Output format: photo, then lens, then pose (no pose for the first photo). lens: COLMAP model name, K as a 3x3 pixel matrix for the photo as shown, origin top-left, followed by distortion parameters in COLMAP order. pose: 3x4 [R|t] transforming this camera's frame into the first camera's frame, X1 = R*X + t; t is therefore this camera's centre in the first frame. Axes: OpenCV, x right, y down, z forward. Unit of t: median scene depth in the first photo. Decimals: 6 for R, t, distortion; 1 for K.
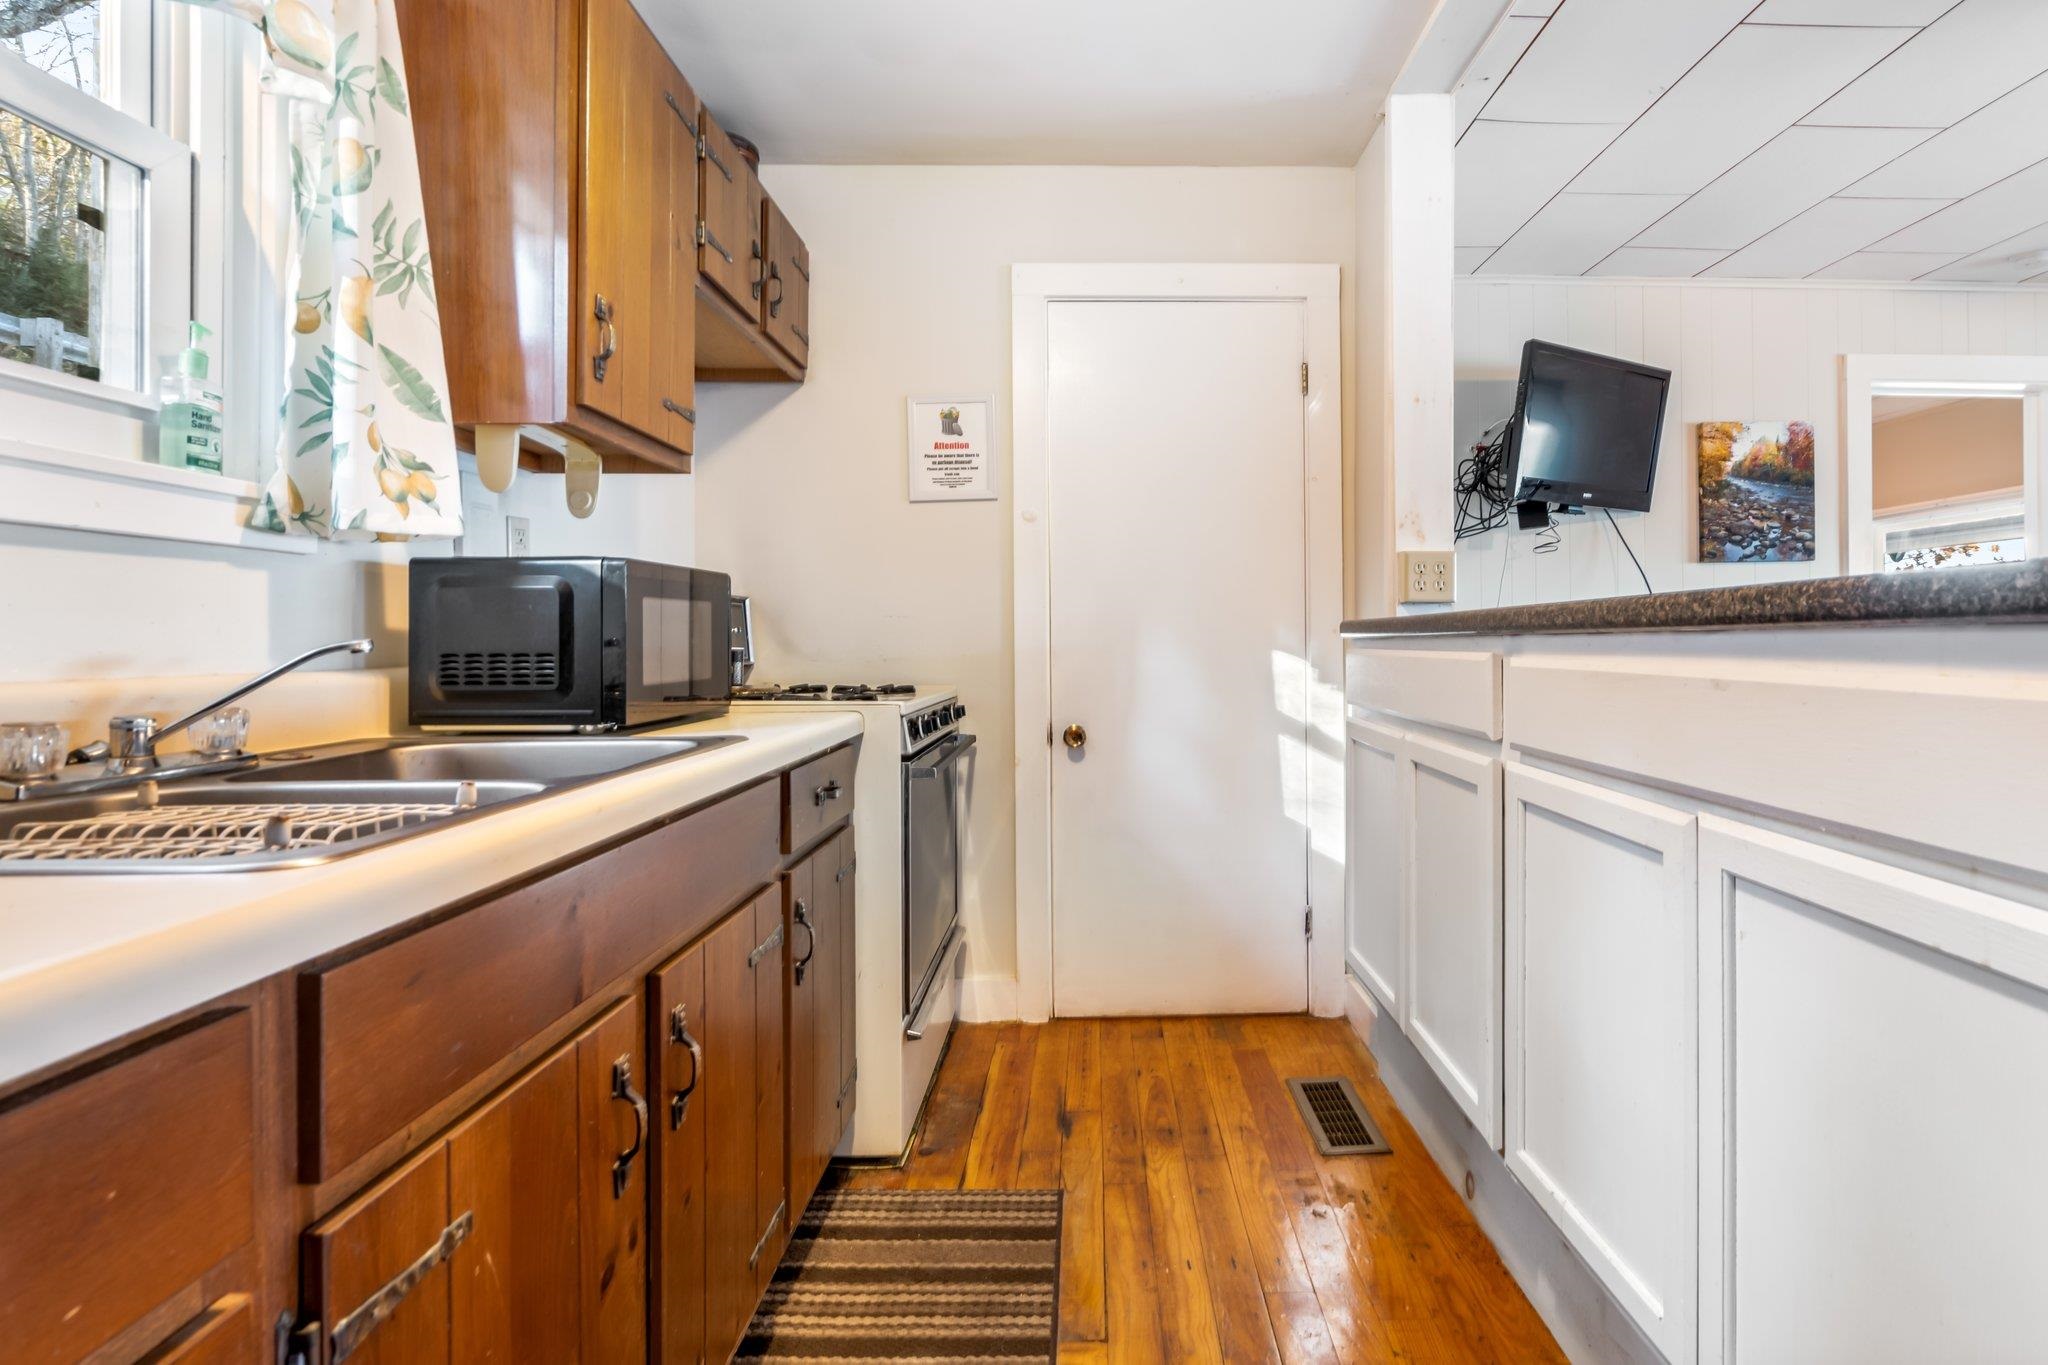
lens RADIAL K [[980.9, 0, 1094.7], [0, 980.9, 639.2], [0, 0, 1]] dist [-0.001177, 0.001752]
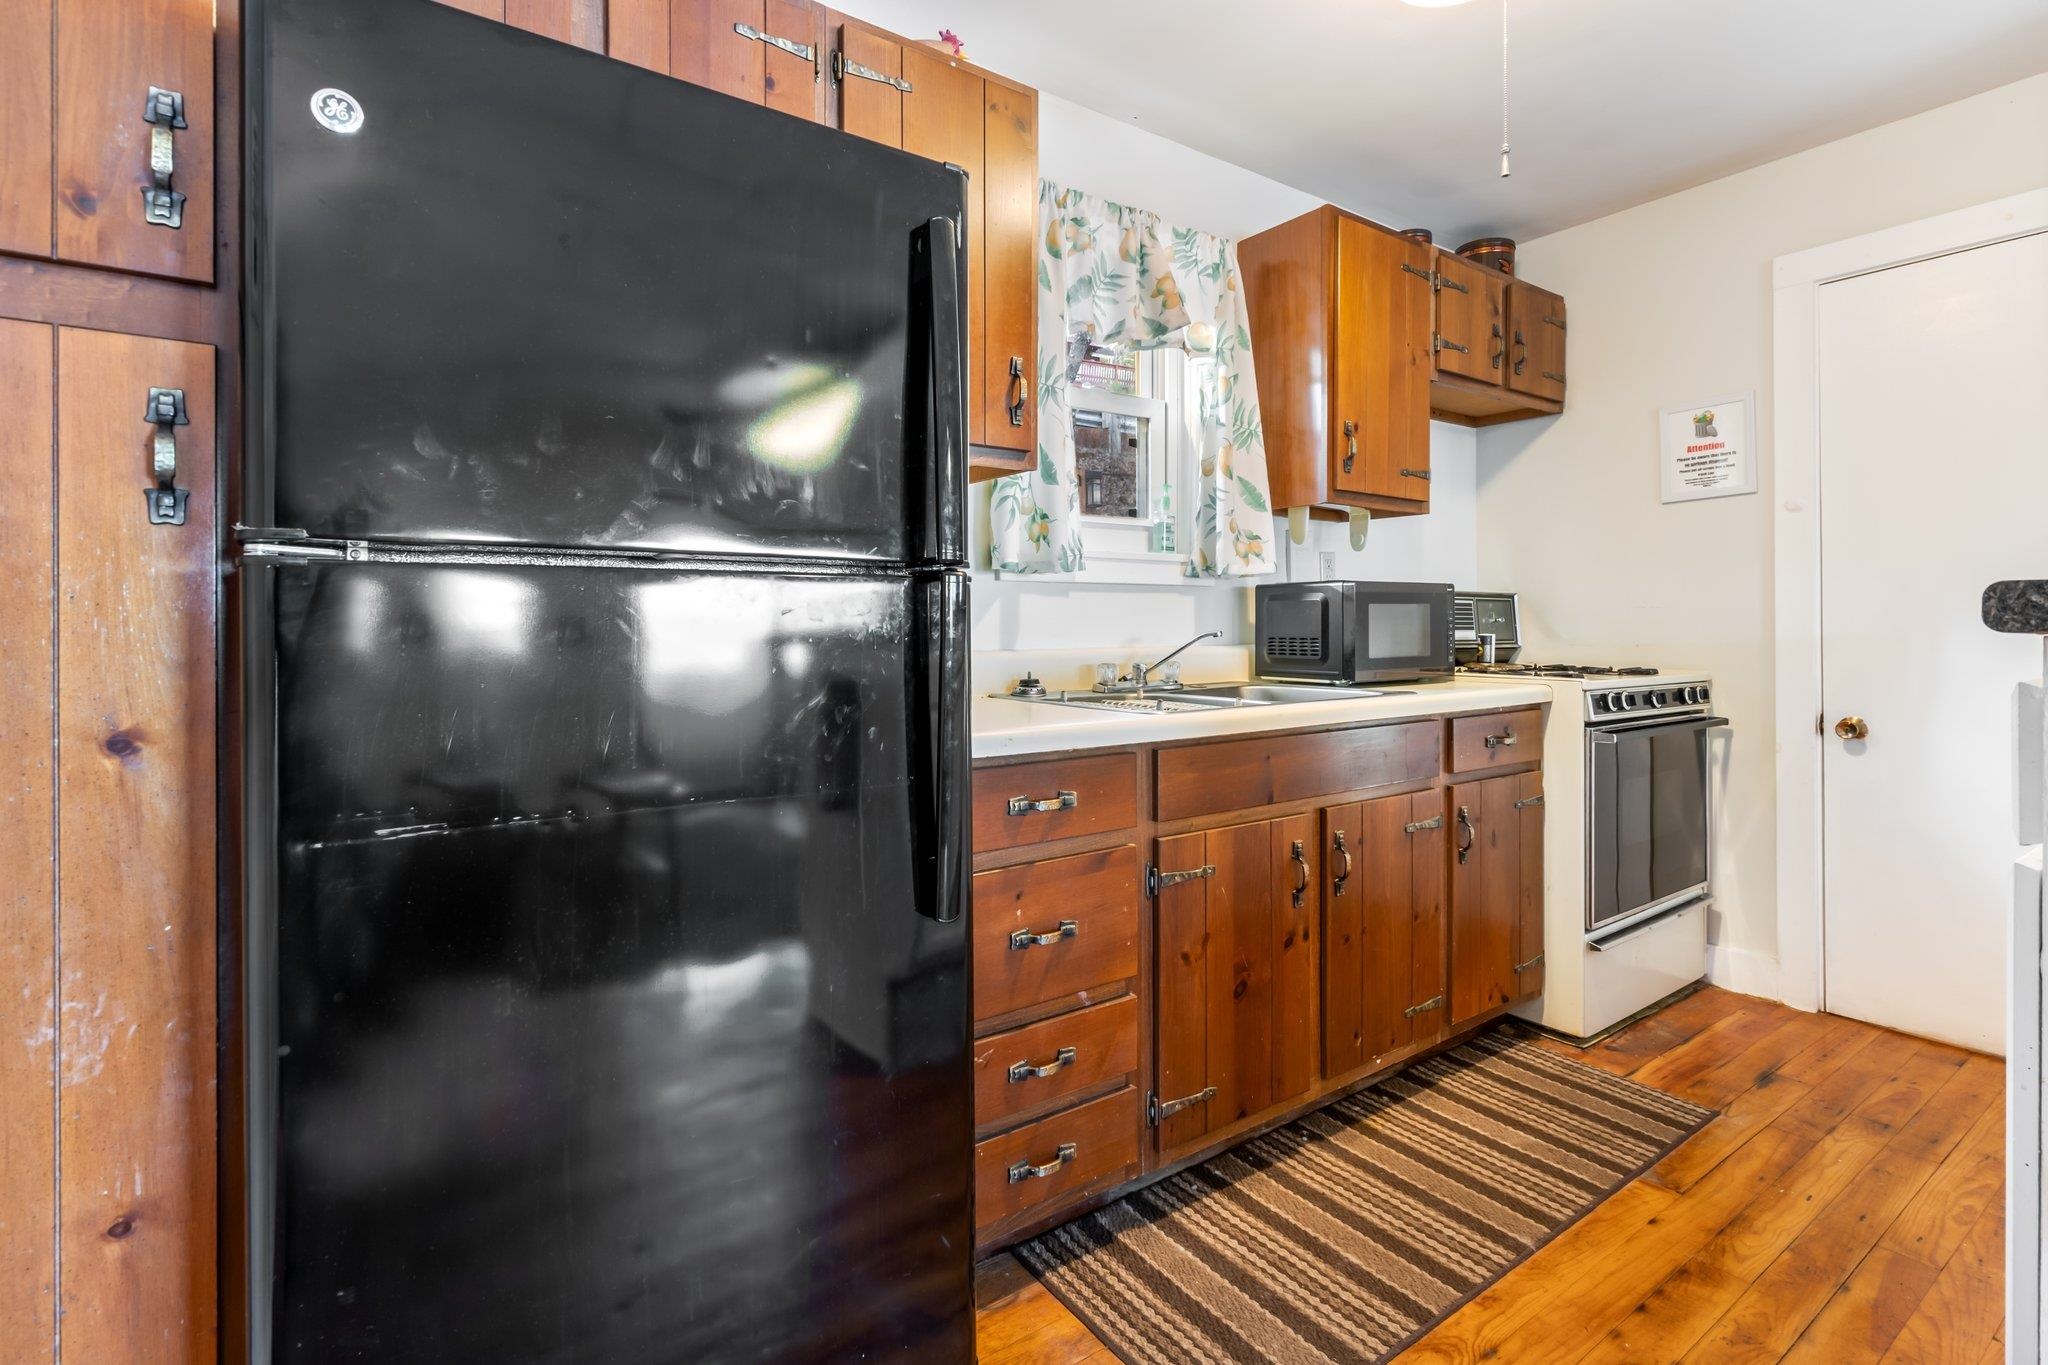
lens RADIAL K [[967.8, 0, 1028.2], [0, 967.8, 627.0], [0, 0, 1]] dist [-0.001480, 0.000009]
pose [[0.569583, 0.004700, -0.821920, 0.508110], [0.002276, 0.999971, 0.007296, -0.016652], [0.821931, -0.006027, 0.569556, -0.356184]]
